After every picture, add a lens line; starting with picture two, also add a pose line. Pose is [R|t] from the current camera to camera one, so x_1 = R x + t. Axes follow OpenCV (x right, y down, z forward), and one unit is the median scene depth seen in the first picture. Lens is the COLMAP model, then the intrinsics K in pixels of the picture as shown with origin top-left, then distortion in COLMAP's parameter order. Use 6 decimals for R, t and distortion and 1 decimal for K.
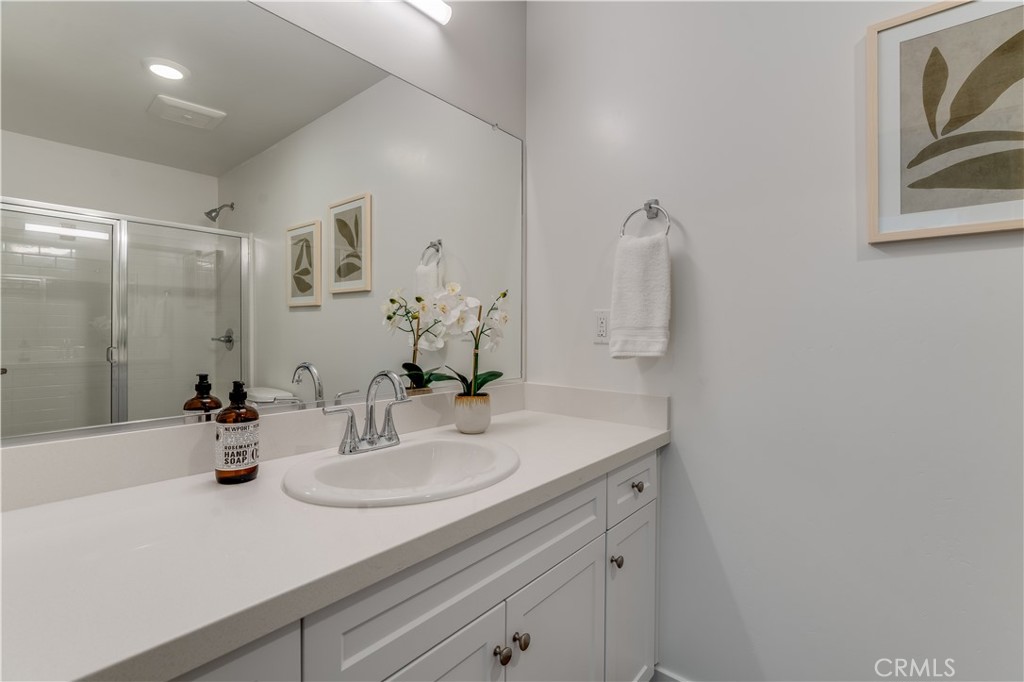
lens RADIAL K [[463.7, 0, 512.1], [0, 463.7, 327.1], [0, 0, 1]] dist [-0.017311, -0.000249]
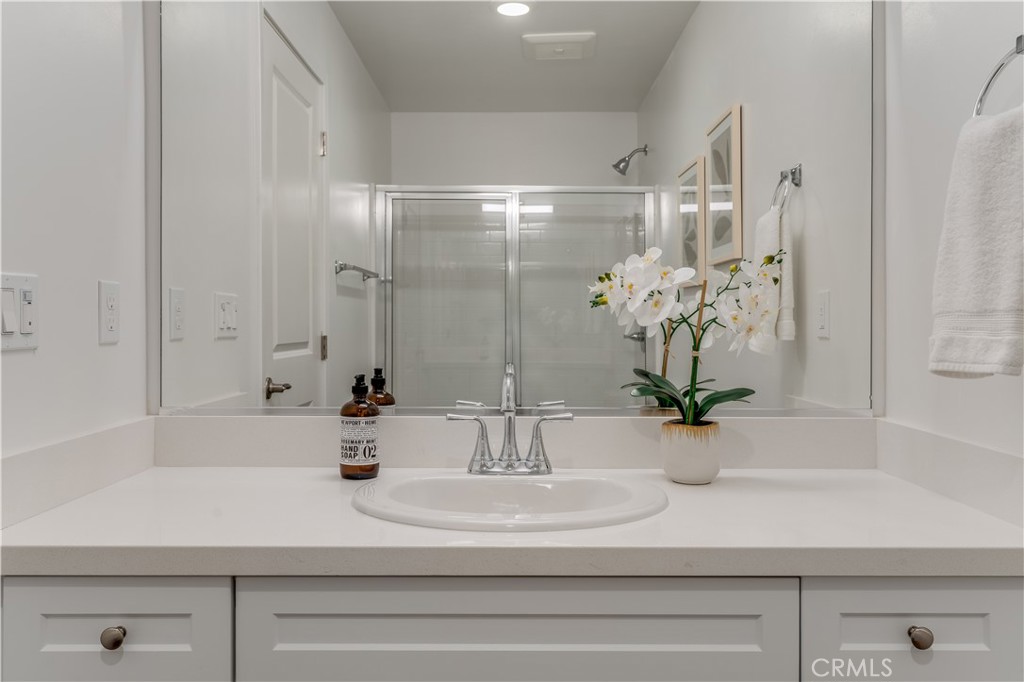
lens RADIAL K [[809.2, 0, 517.0], [0, 809.2, 323.4], [0, 0, 1]] dist [-0.001377, -0.001089]
pose [[0.642632, -0.004679, -0.766161, 0.608558], [0.008619, 0.999962, 0.001123, 0.007968], [0.766126, -0.007326, 0.642648, 0.113053]]
